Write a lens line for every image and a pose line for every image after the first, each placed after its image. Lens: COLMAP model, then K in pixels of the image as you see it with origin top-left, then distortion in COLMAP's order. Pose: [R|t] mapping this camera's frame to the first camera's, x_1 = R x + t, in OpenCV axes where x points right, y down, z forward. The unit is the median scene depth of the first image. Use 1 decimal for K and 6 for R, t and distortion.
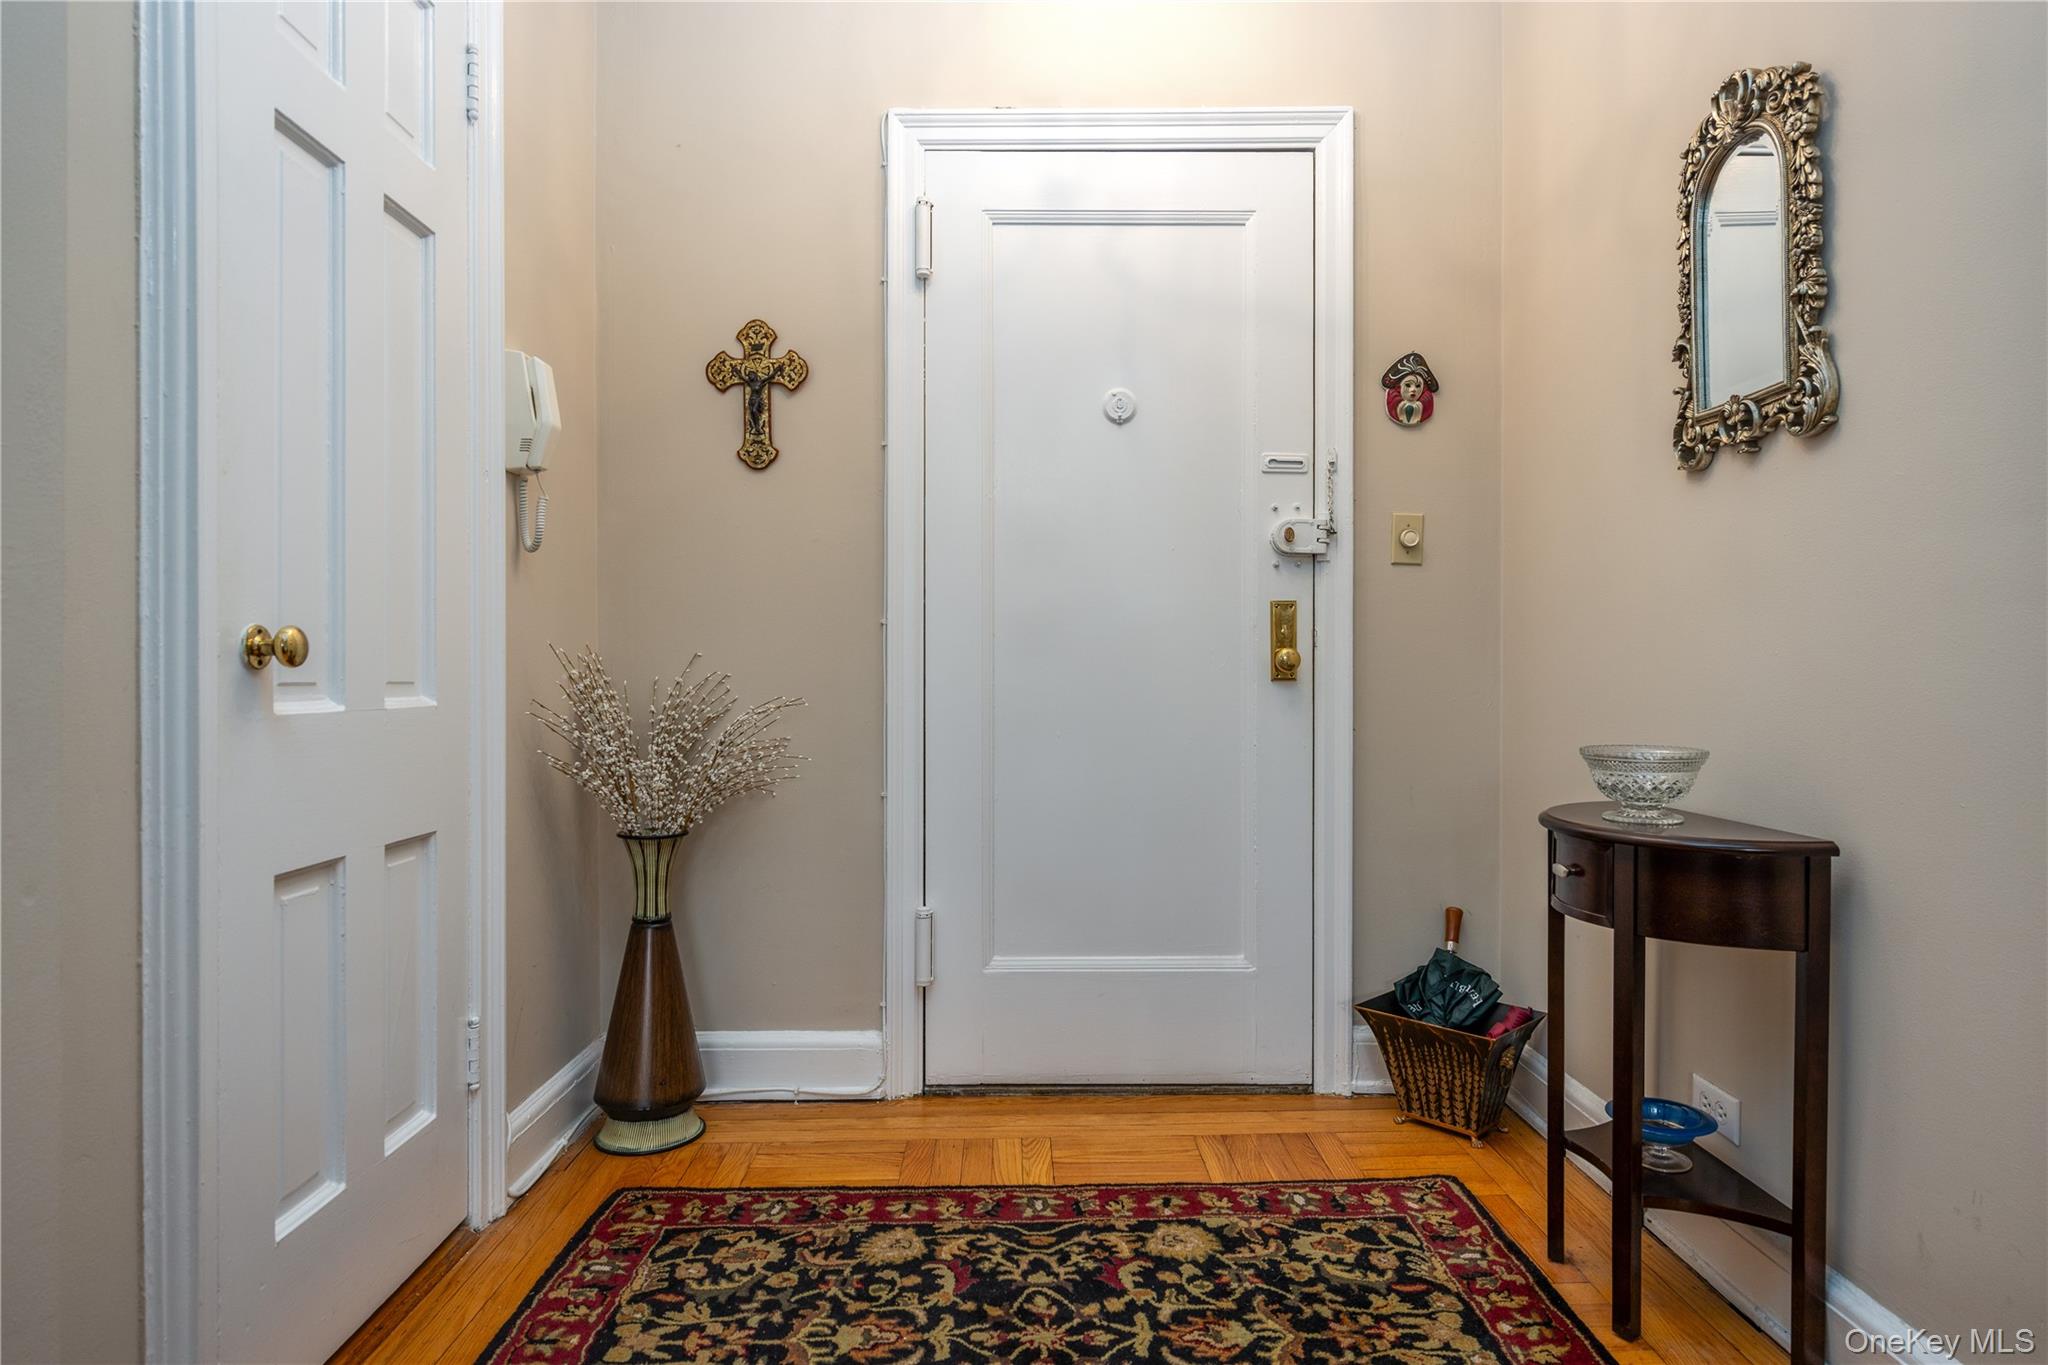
lens RADIAL K [[1147.3, 0, 1023.4], [0, 1147.3, 691.4], [0, 0, 1]] dist [-0.002898, -0.000339]
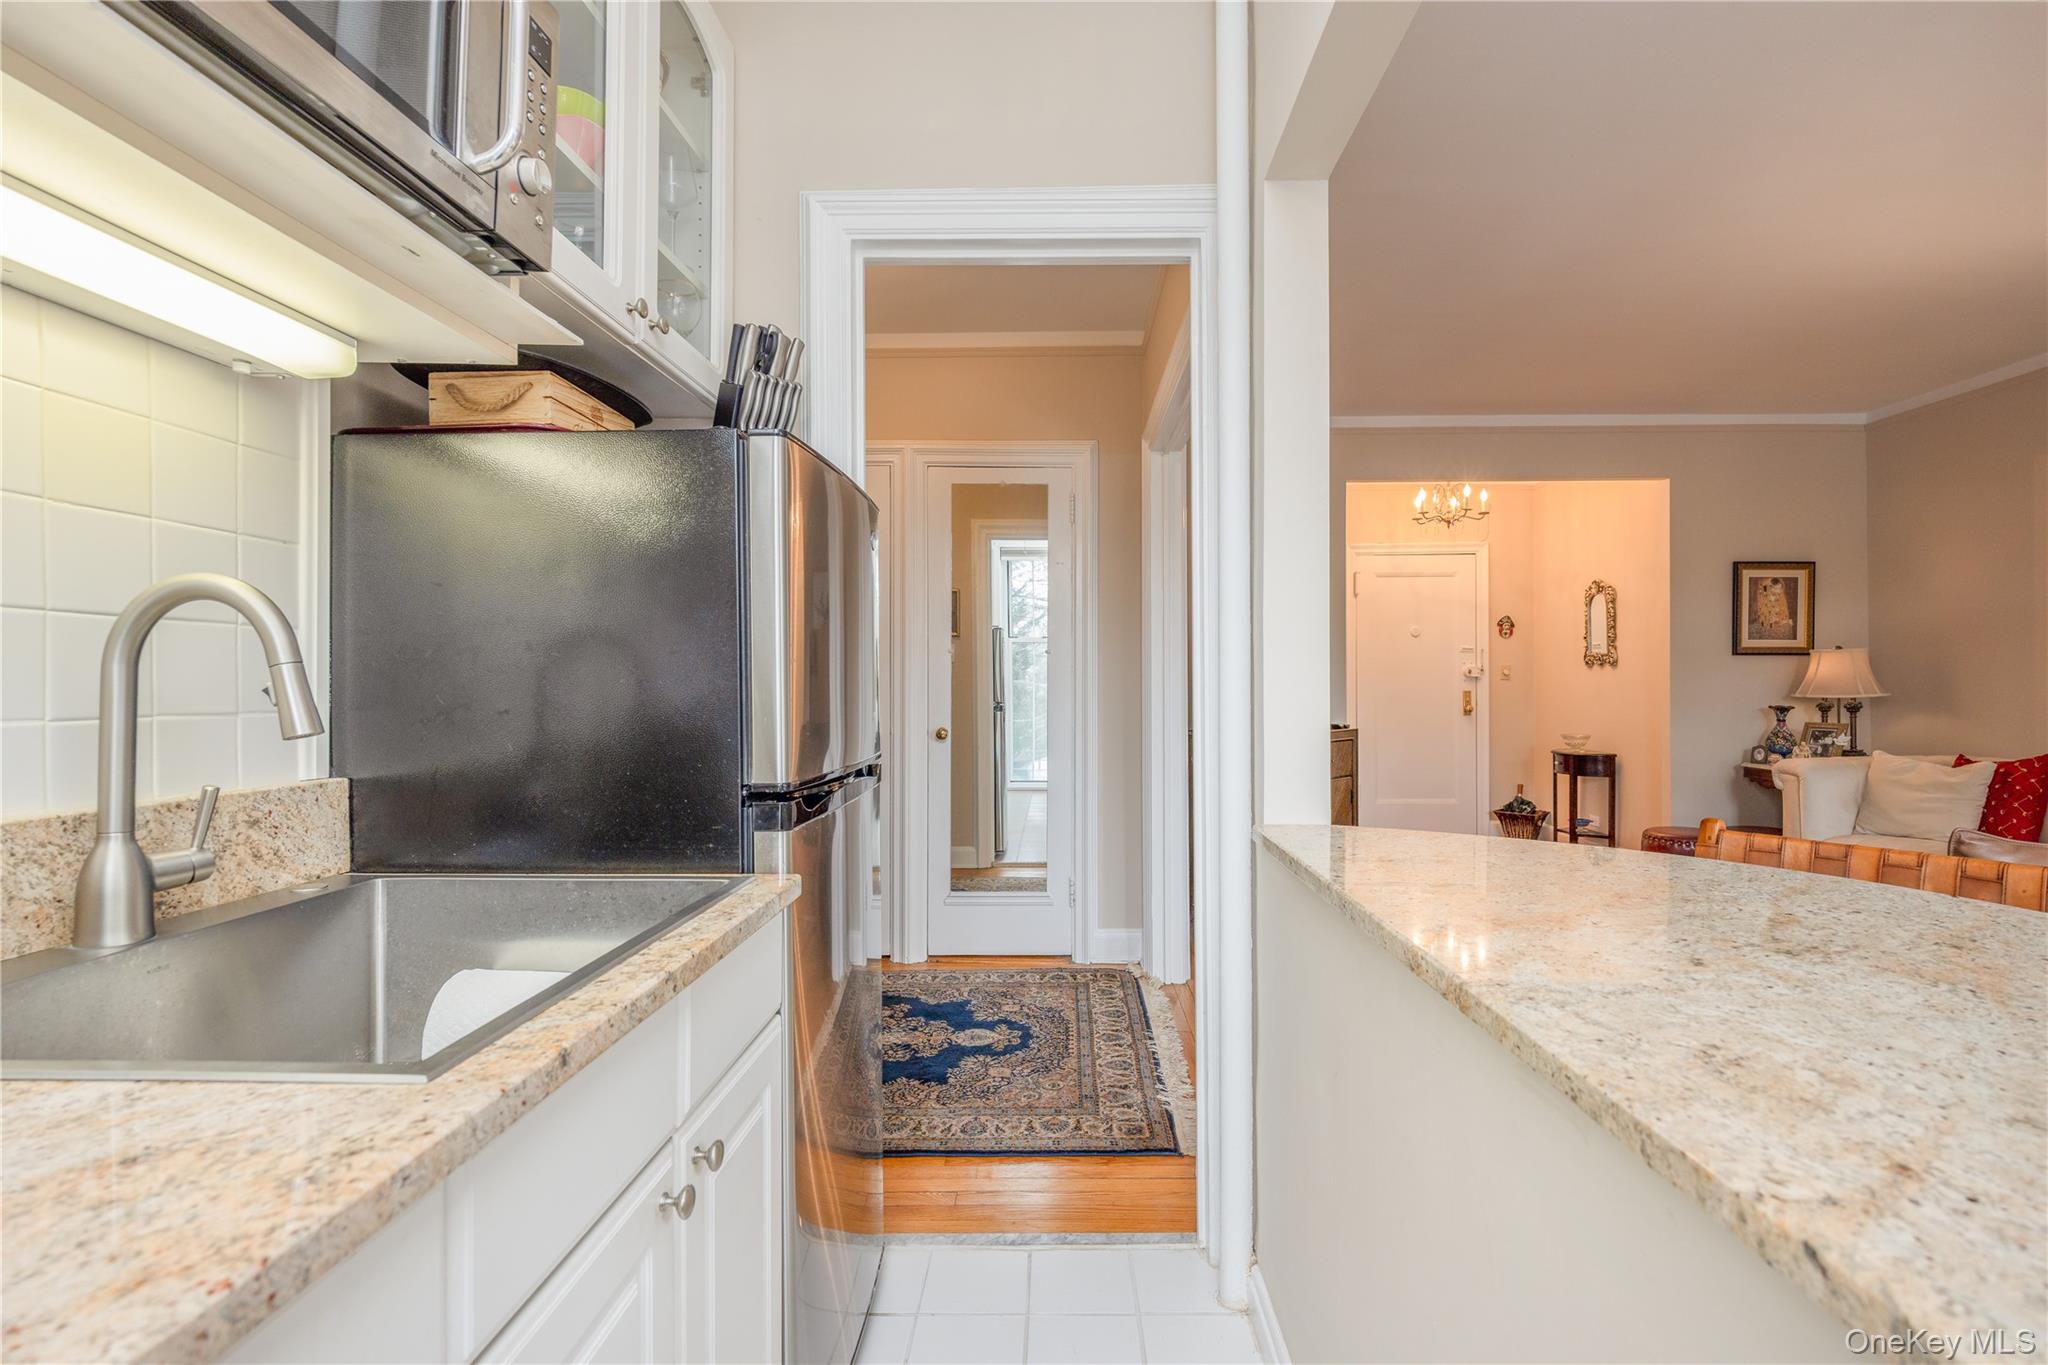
lens RADIAL K [[918.6, 0, 1054.3], [0, 918.6, 690.2], [0, 0, 1]] dist [-0.002305, -0.000477]
pose [[0.999224, -0.004183, -0.039152, -1.238610], [0.003887, 0.999963, -0.007624, -0.094364], [0.039183, 0.007466, 0.999204, -2.437015]]
